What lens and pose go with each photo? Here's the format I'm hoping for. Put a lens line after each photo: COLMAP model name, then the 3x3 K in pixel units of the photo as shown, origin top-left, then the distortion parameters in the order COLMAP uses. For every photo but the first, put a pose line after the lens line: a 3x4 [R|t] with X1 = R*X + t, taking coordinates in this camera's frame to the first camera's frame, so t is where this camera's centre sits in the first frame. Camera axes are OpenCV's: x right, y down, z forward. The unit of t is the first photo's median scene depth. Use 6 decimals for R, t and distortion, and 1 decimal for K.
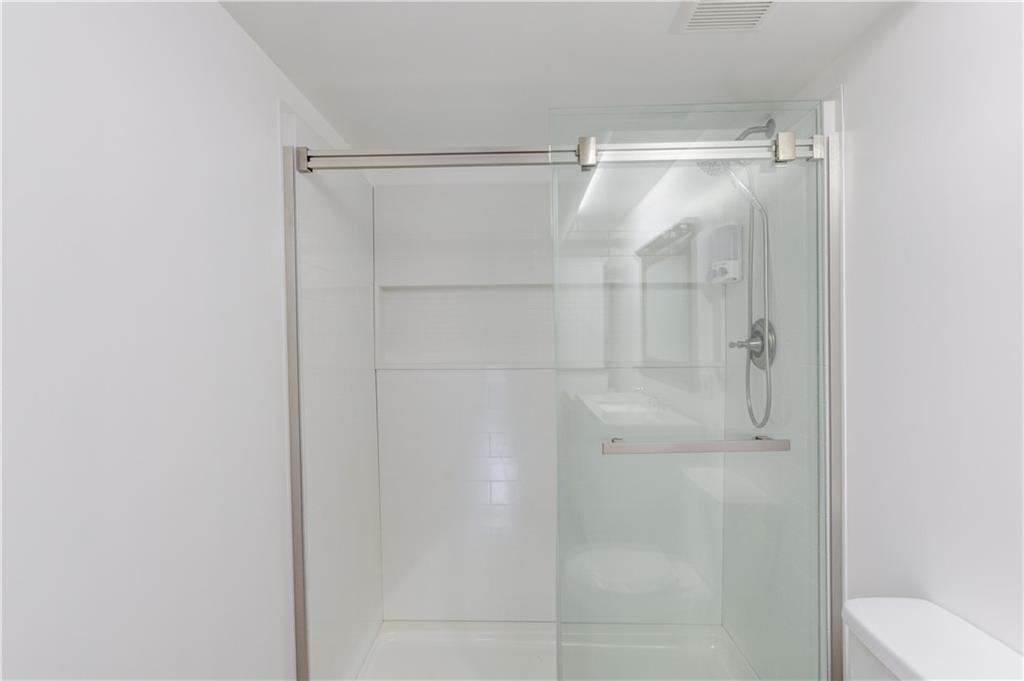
lens RADIAL K [[498.8, 0, 519.6], [0, 498.8, 338.9], [0, 0, 1]] dist [0.002256, -0.000100]
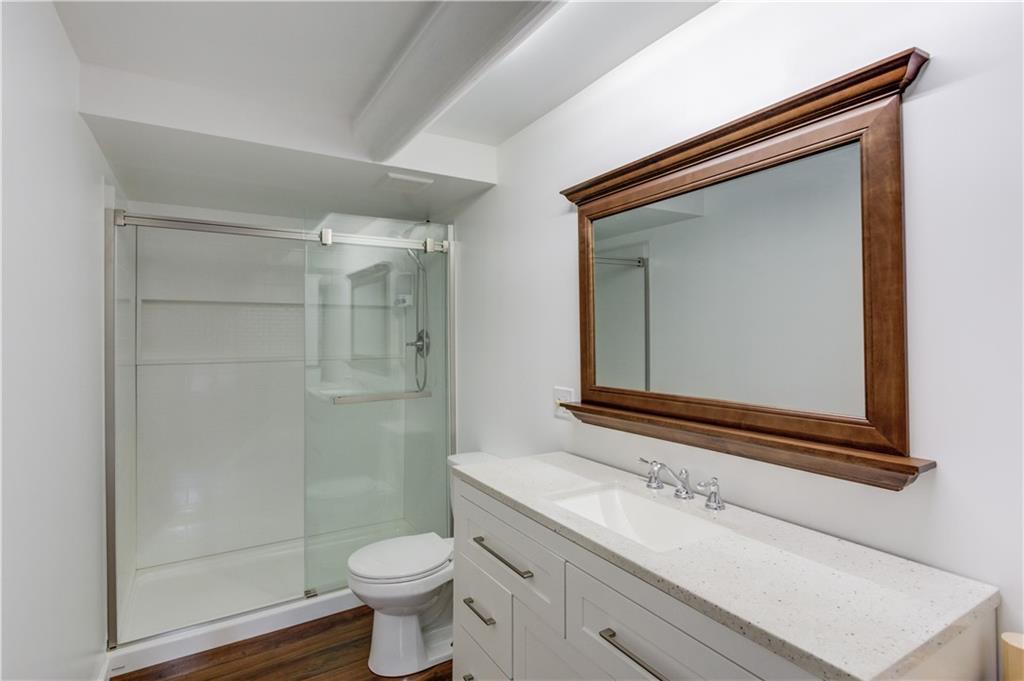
lens RADIAL K [[498.8, 0, 519.6], [0, 498.8, 338.9], [0, 0, 1]] dist [0.002256, -0.000100]
pose [[0.833839, 0.000989, 0.552007, -0.199438], [-0.001065, 0.999999, -0.000182, -0.006631], [-0.552006, -0.000437, 0.833840, -0.633249]]
